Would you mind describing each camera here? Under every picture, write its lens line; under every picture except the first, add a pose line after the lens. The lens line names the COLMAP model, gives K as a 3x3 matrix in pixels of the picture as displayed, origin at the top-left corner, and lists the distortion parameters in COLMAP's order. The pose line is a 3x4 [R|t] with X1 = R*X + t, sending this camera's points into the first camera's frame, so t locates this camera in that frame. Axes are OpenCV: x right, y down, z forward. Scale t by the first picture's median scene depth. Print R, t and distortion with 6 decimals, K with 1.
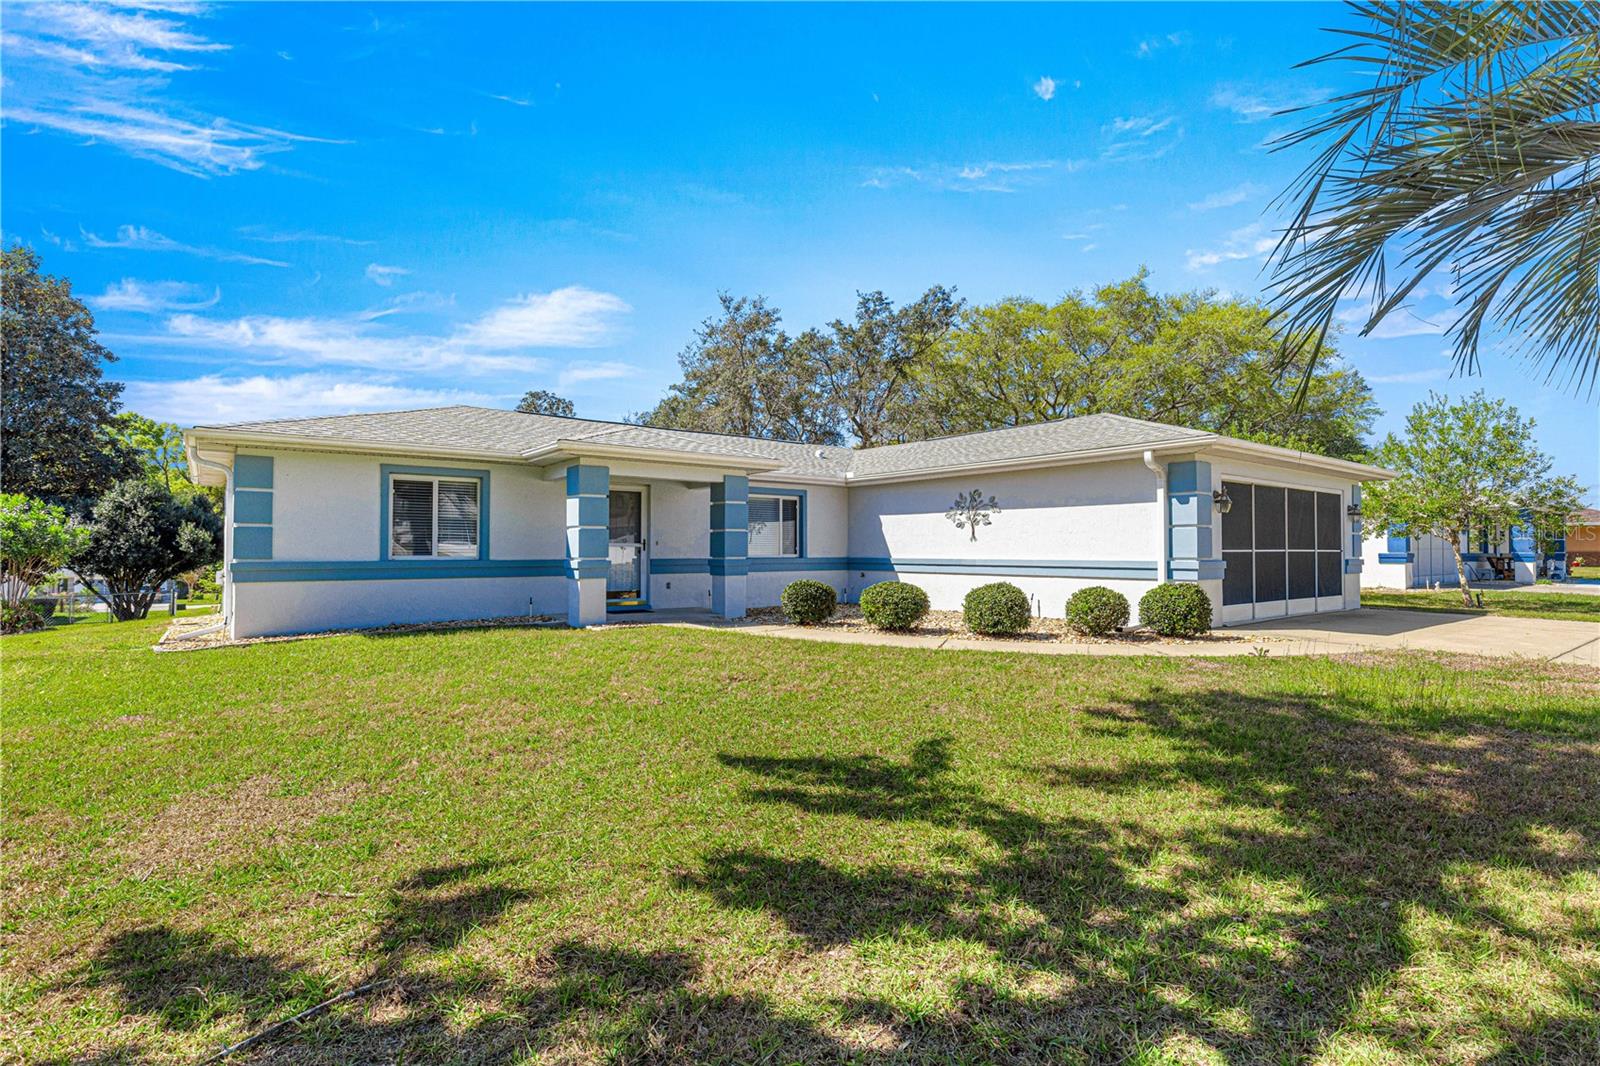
lens RADIAL K [[778.5, 0, 800.3], [0, 778.5, 532.7], [0, 0, 1]] dist [-0.000322, -0.000063]
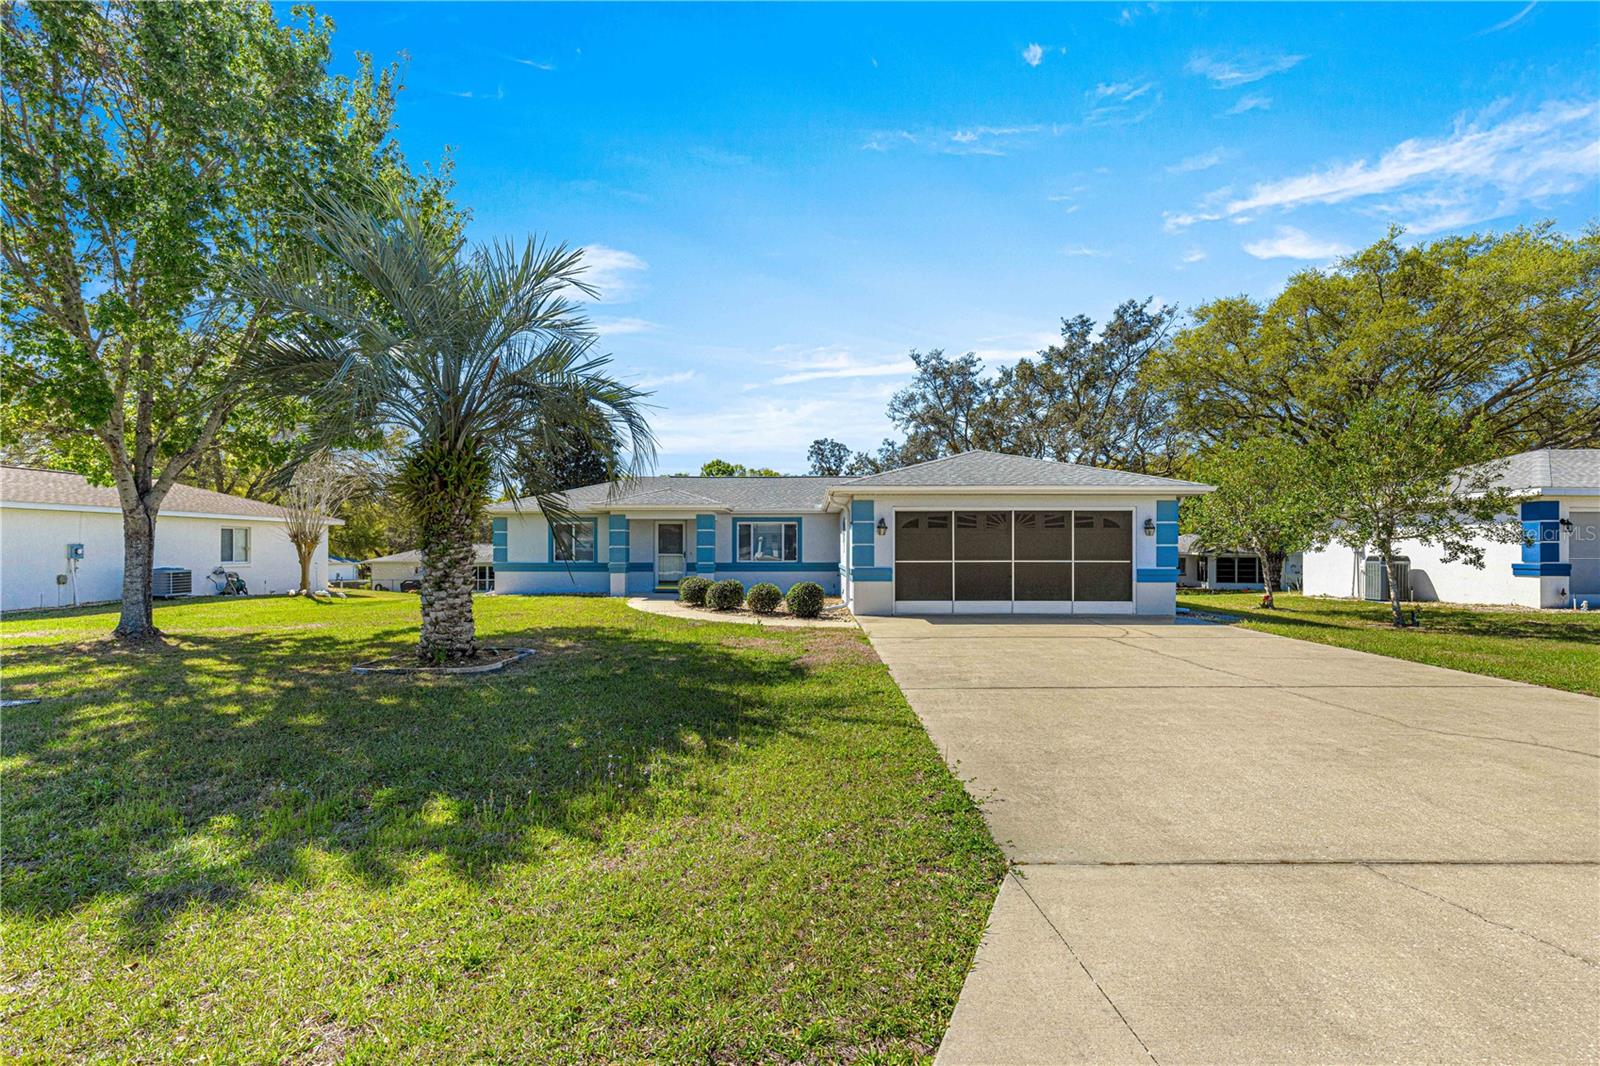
lens RADIAL K [[731.7, 0, 800.6], [0, 731.7, 531.8], [0, 0, 1]] dist [0.001580, -0.000130]
pose [[0.773448, -0.015357, -0.633674, 0.657064], [0.016525, 0.999855, -0.004062, -0.015734], [0.633644, -0.007330, 0.773590, -0.061020]]
